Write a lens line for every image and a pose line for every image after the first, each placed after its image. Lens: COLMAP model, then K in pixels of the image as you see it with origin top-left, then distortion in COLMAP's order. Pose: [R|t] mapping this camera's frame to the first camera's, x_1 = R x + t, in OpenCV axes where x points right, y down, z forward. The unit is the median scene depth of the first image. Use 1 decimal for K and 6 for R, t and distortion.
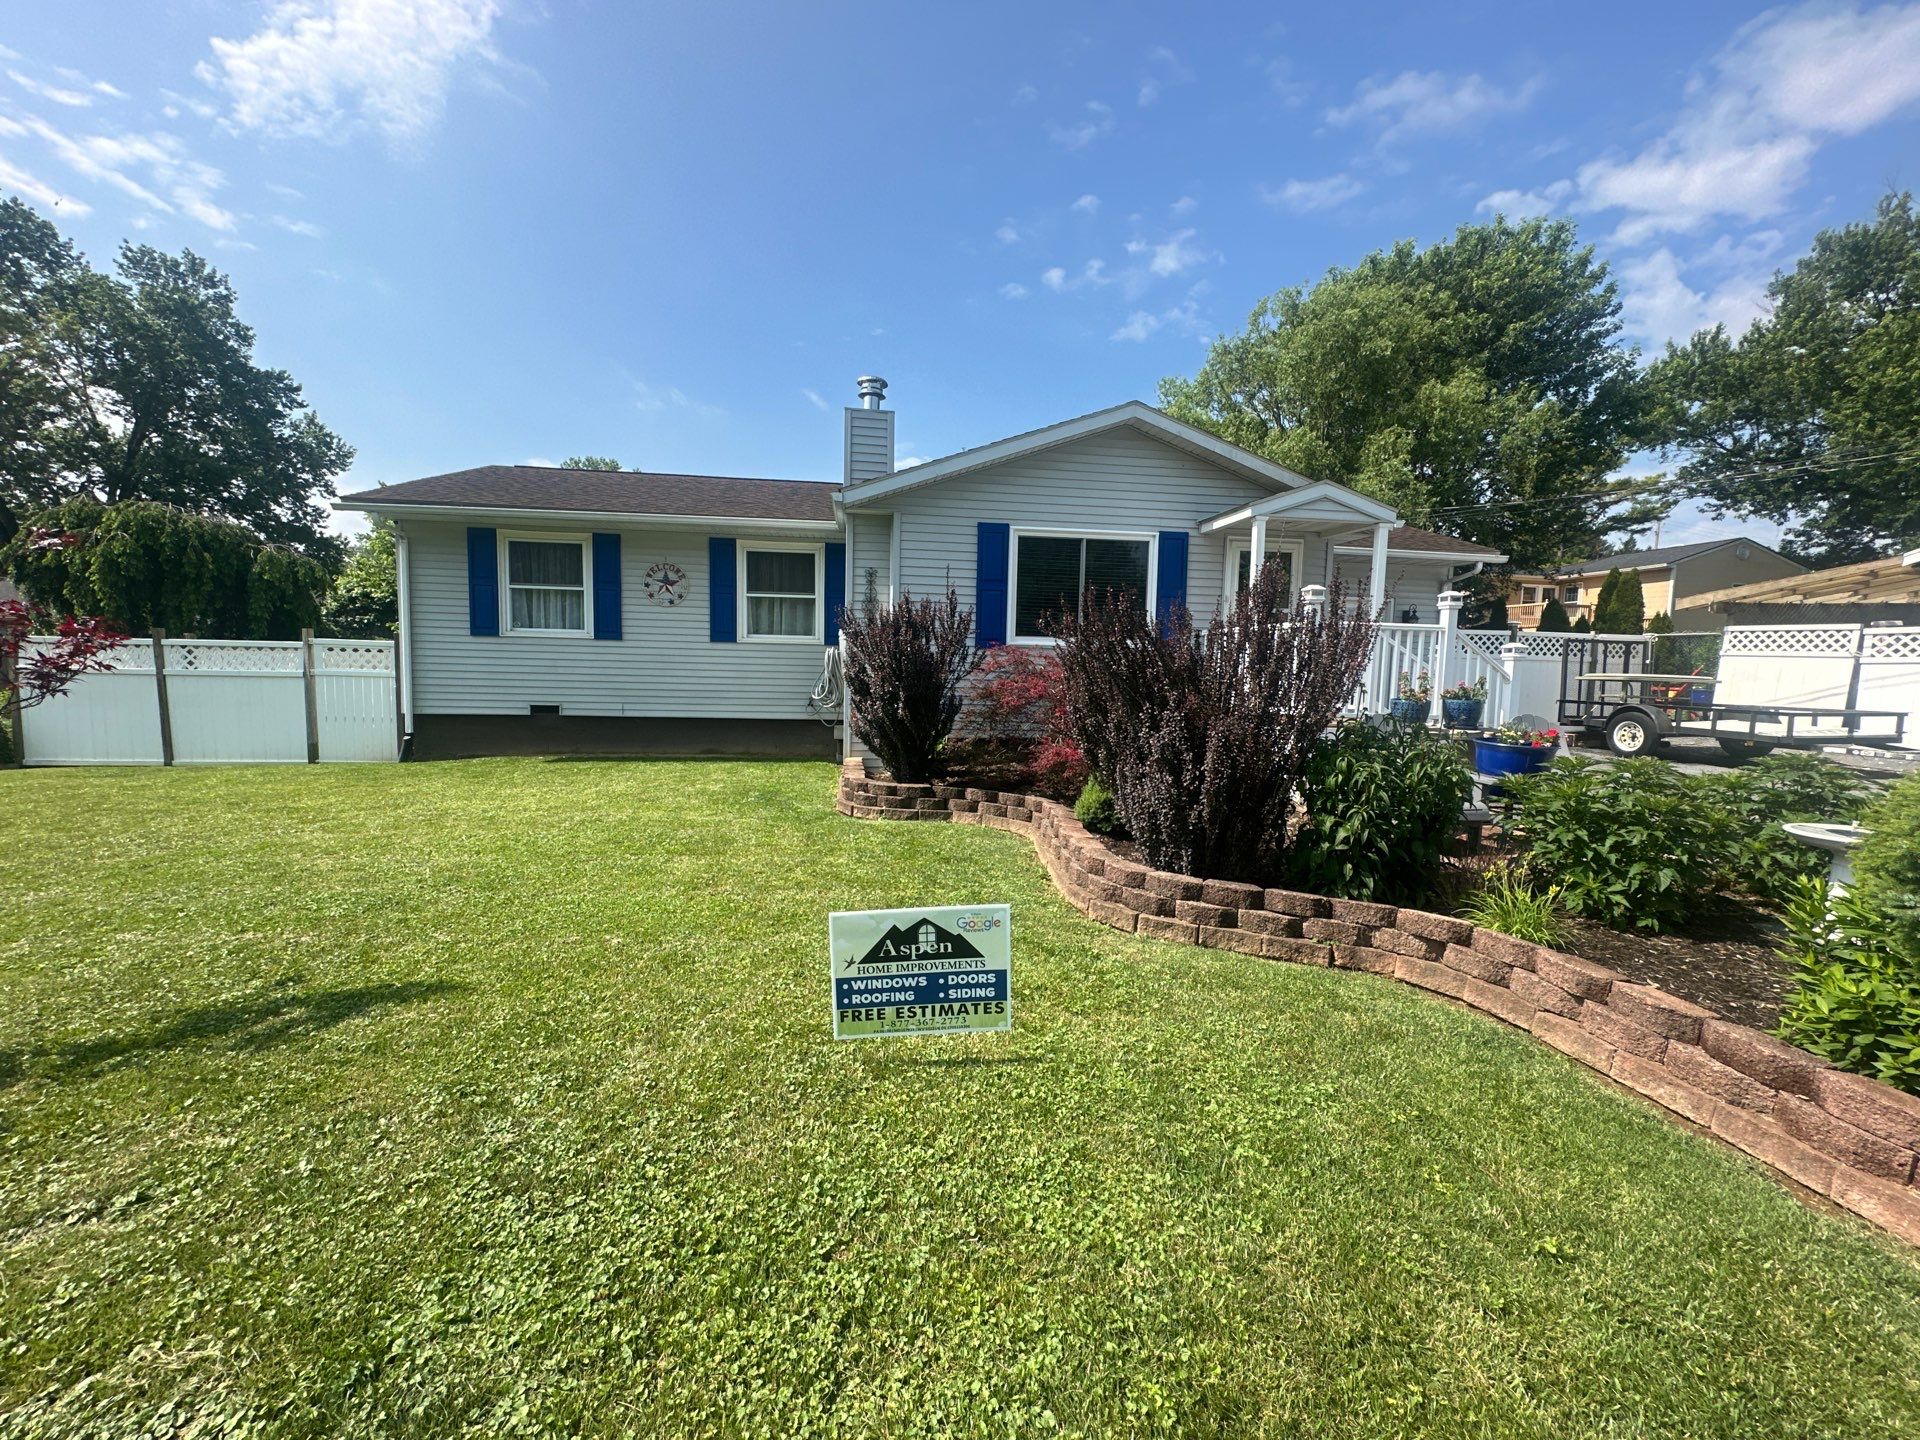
lens RADIAL K [[753.5, 0, 960.0], [0, 753.5, 720.0], [0, 0, 1]] dist [0.006772, -0.000031]
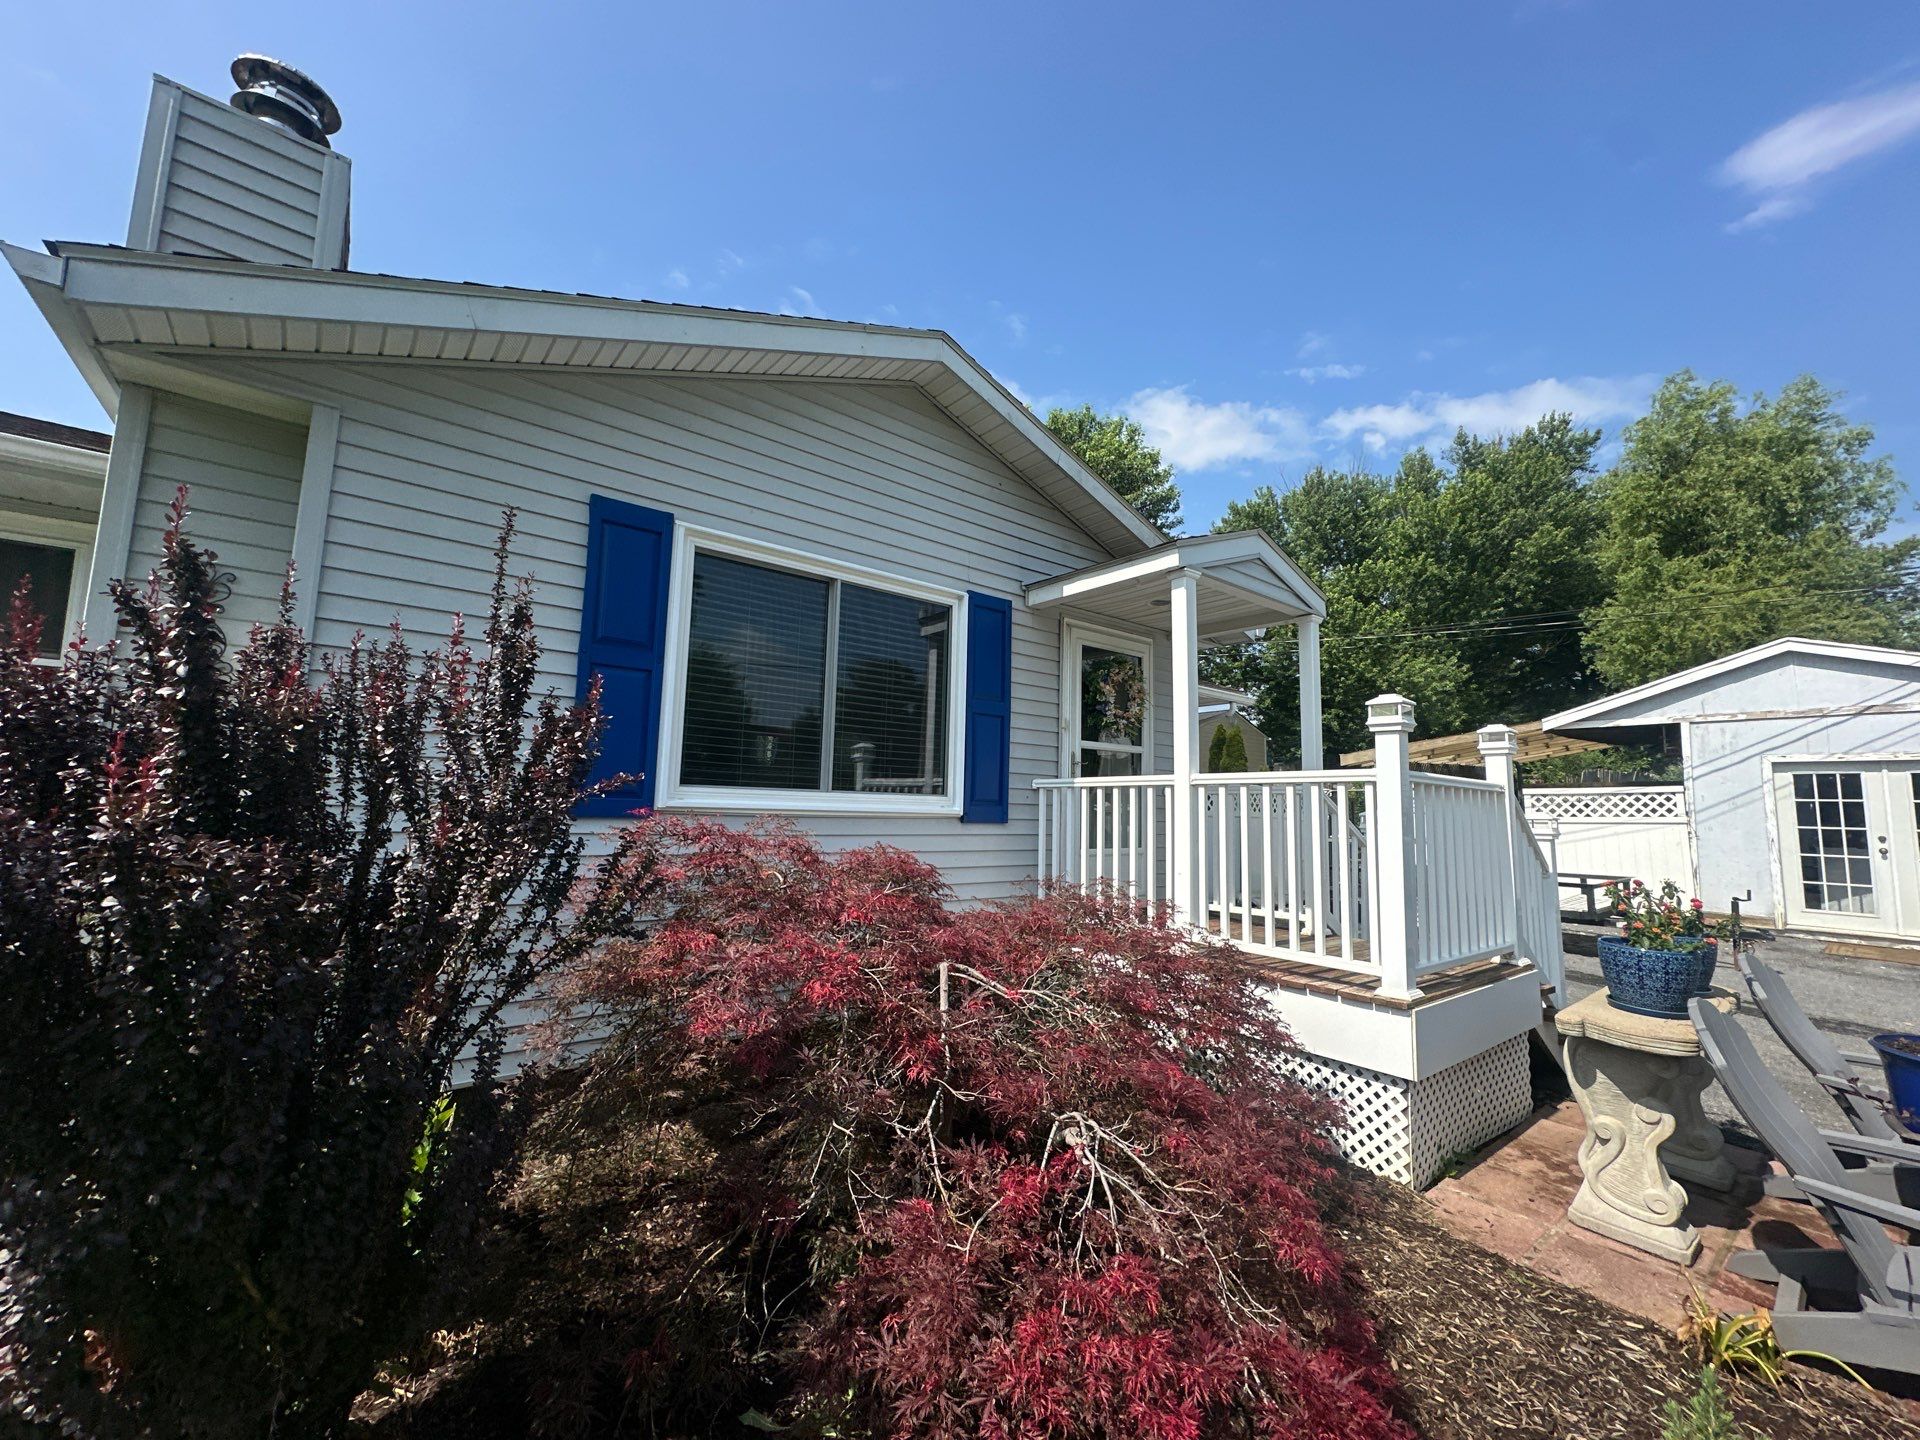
lens RADIAL K [[753.5, 0, 960.0], [0, 753.5, 720.0], [0, 0, 1]] dist [0.006772, -0.000031]
pose [[0.850955, 0.056463, 0.522195, -0.010735], [0.041692, 0.983807, -0.174316, -0.071094], [-0.523582, 0.170106, 0.834821, 0.589762]]
